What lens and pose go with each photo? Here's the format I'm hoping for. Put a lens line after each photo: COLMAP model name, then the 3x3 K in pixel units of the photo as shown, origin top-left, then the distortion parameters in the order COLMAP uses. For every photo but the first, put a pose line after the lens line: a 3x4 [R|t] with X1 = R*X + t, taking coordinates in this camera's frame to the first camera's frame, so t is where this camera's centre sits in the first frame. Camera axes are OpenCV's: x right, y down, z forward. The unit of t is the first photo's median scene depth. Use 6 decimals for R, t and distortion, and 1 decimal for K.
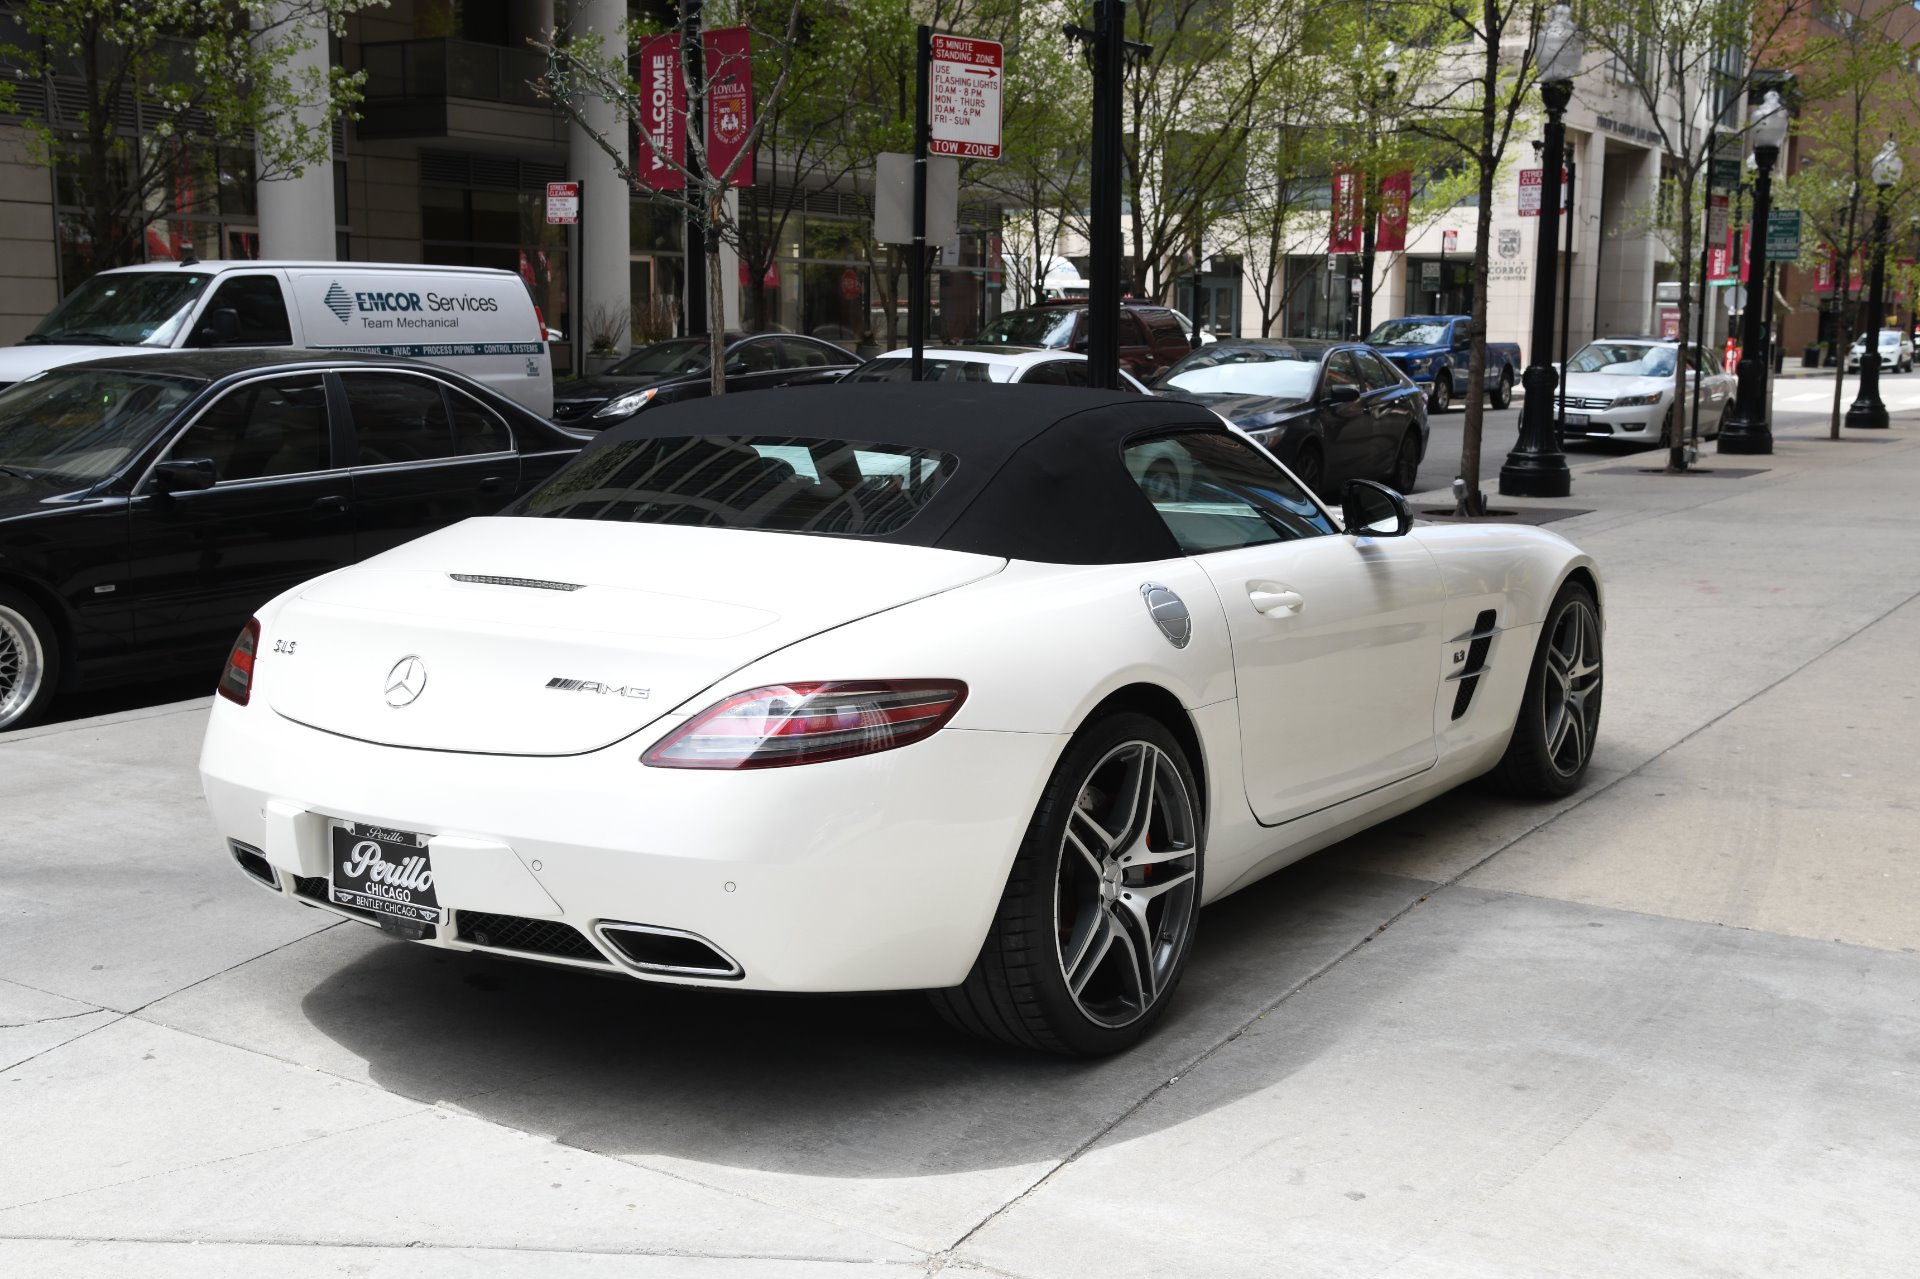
lens RADIAL K [[2082.1, 0, 950.9], [0, 2082.1, 704.5], [0, 0, 1]] dist [0.022801, 0.000000]
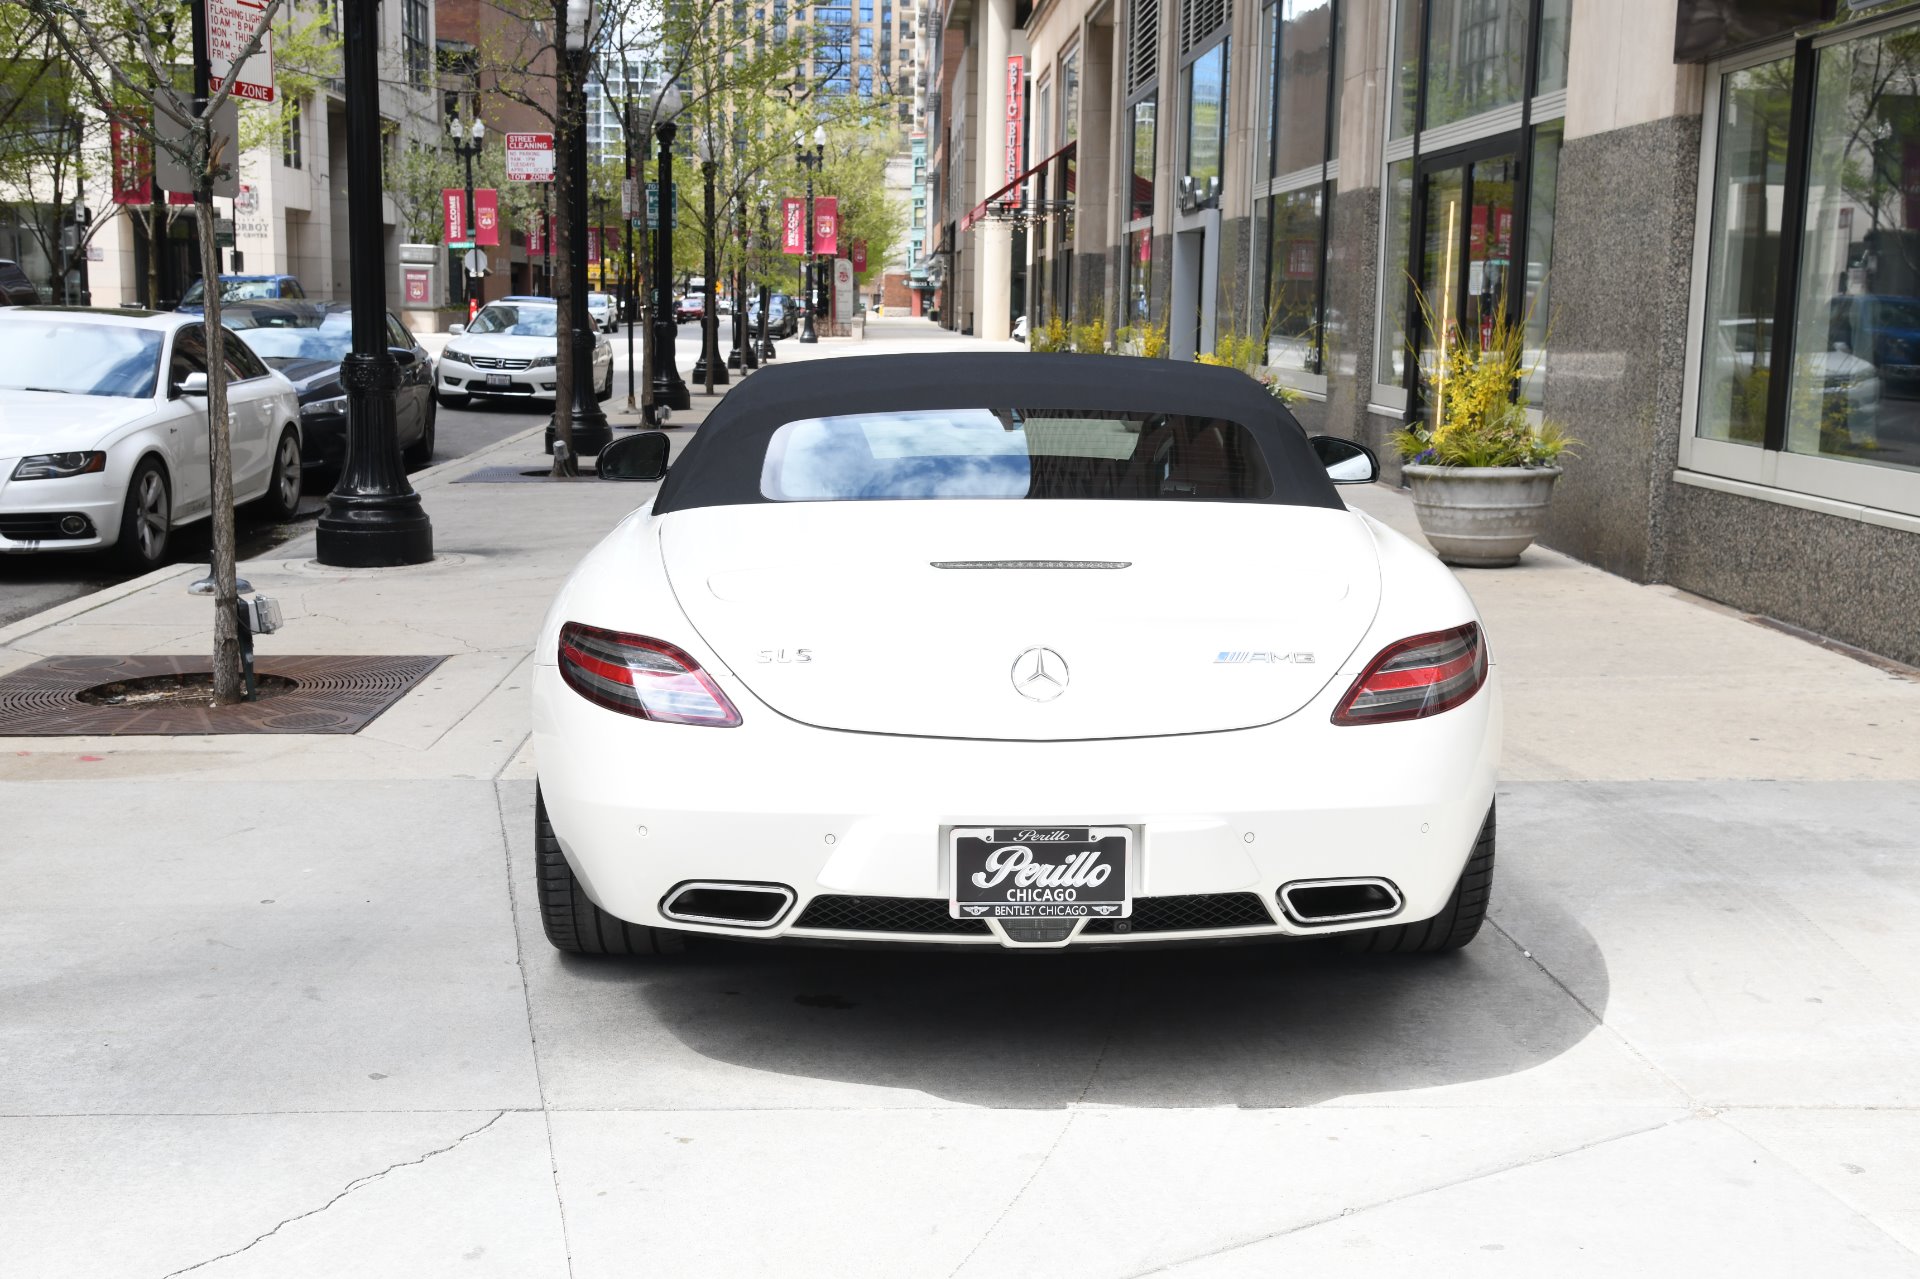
lens RADIAL K [[2082.1, 0, 994.1], [0, 2082.1, 660.6], [0, 0, 1]] dist [0.022801, 0.000000]
pose [[0.799426, -0.093808, 0.593396, -0.656473], [0.094583, 0.995068, 0.029885, -0.036666], [-0.593273, 0.032234, 0.804356, 0.193918]]
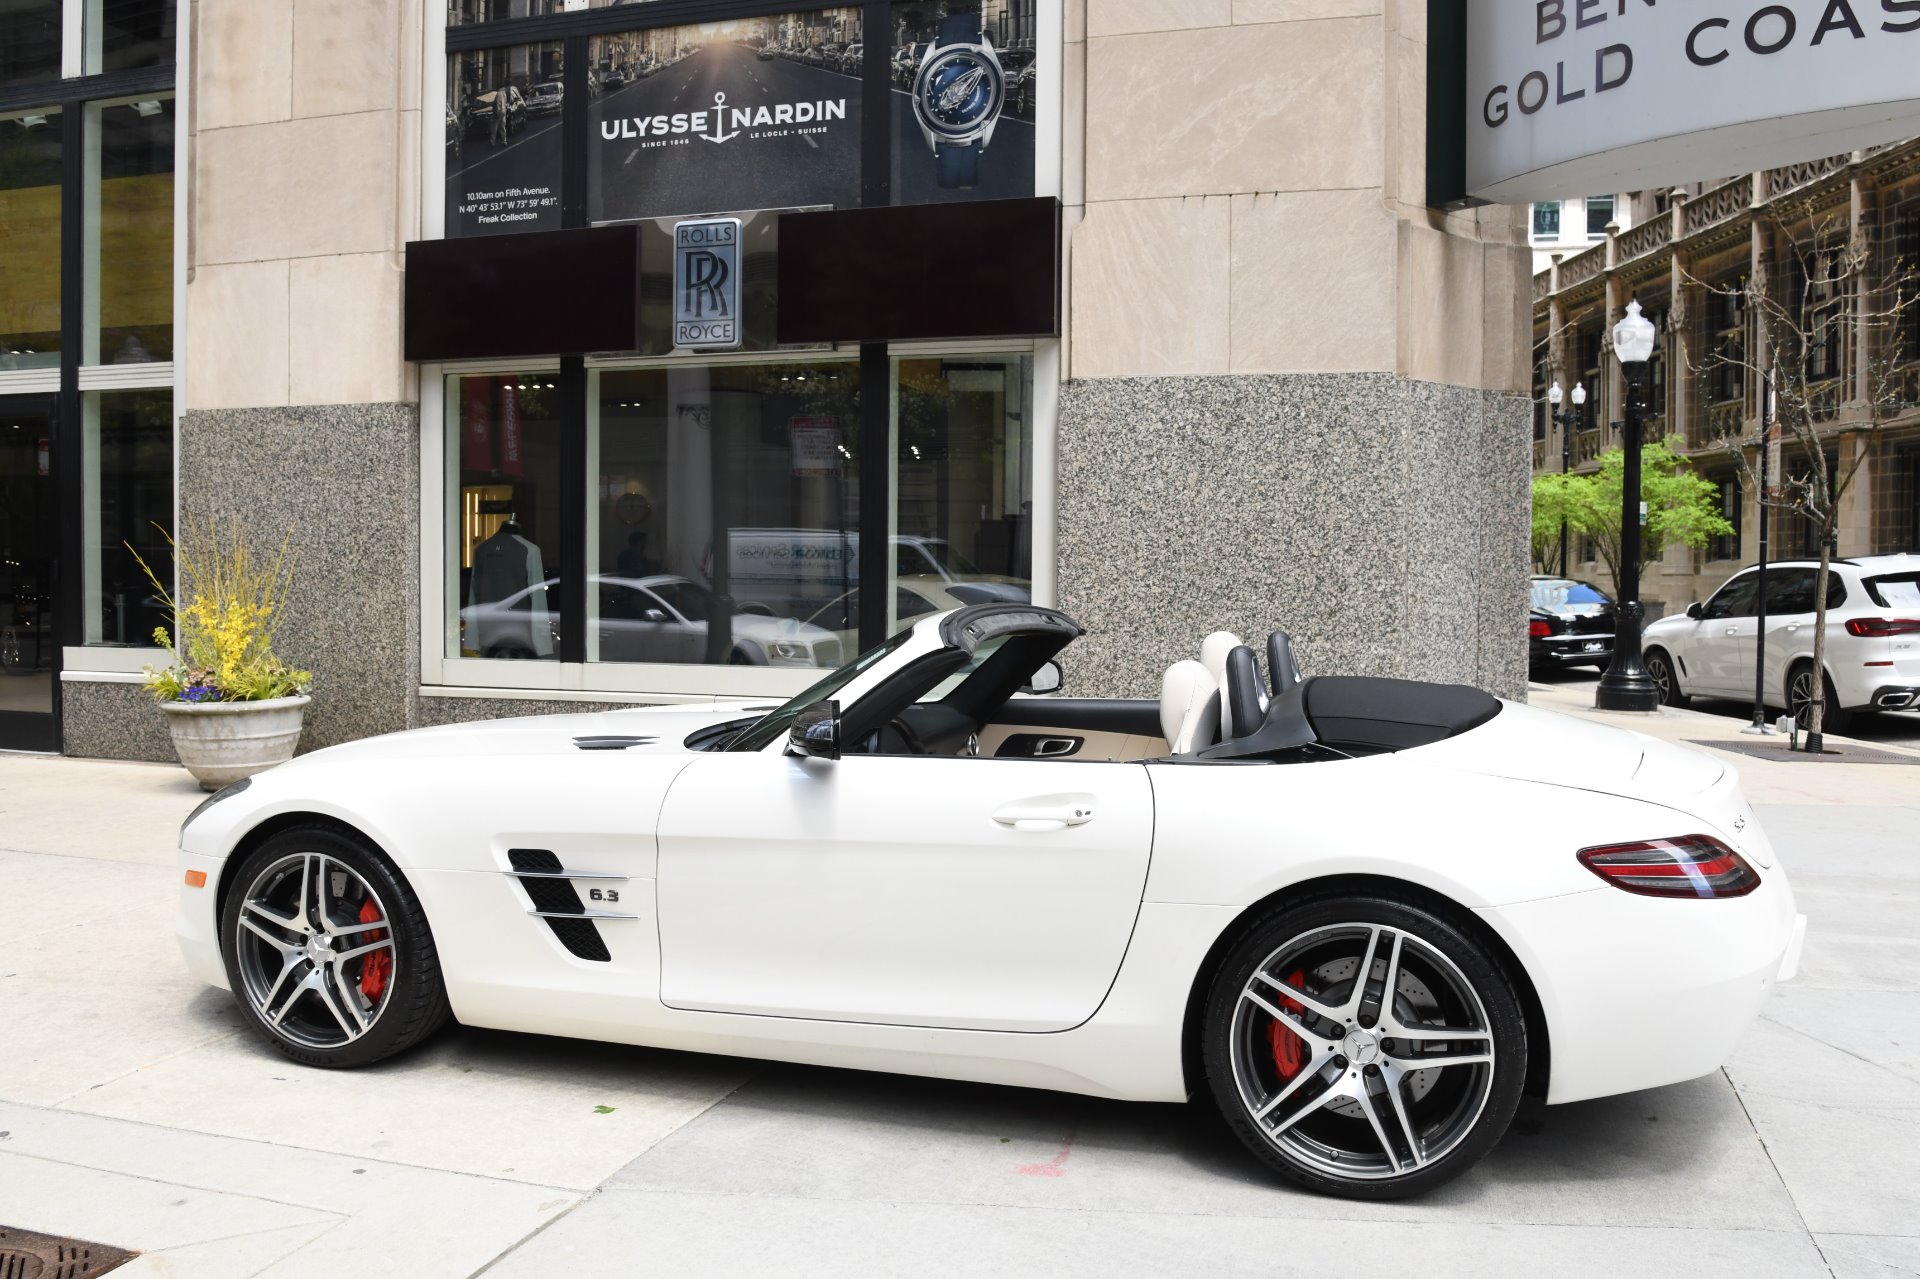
lens RADIAL K [[1569.3, 0, 970.8], [0, 1569.3, 637.0], [0, 0, 1]] dist [-0.114539, 0.063395]
pose [[-0.300651, -0.047431, 0.952554, -0.852658], [0.159330, 0.982229, 0.099197, -0.242944], [-0.940331, 0.181594, -0.287751, 1.386010]]
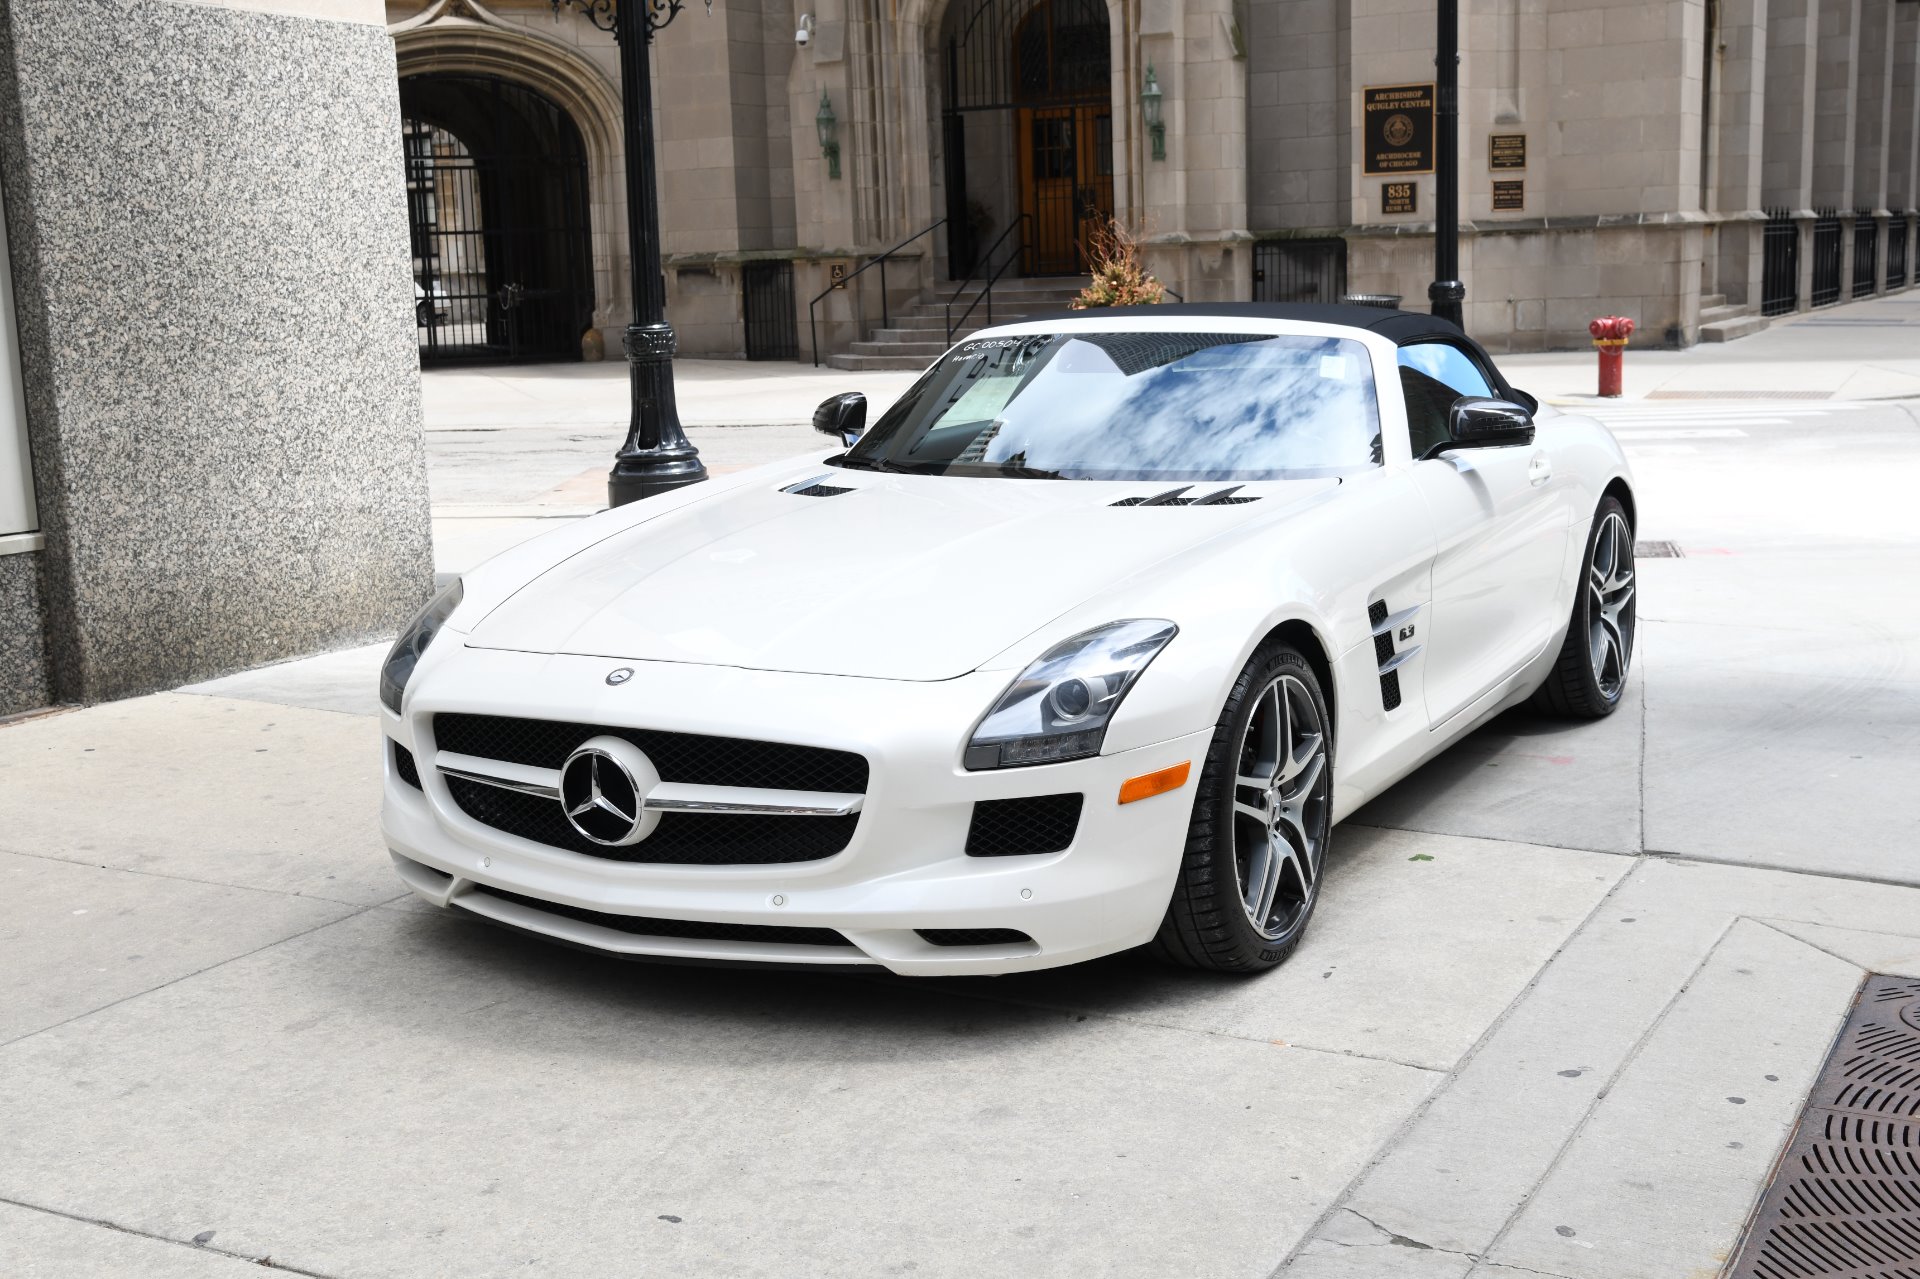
lens RADIAL K [[2292.2, 0, 985.9], [0, 2292.2, 639.5], [0, 0, 1]] dist [0.070020, 0.000000]
pose [[-0.993875, 0.042104, -0.102172, 0.267137], [0.005548, 0.942418, 0.334391, -0.431869], [0.110368, 0.331776, -0.936880, 2.368587]]
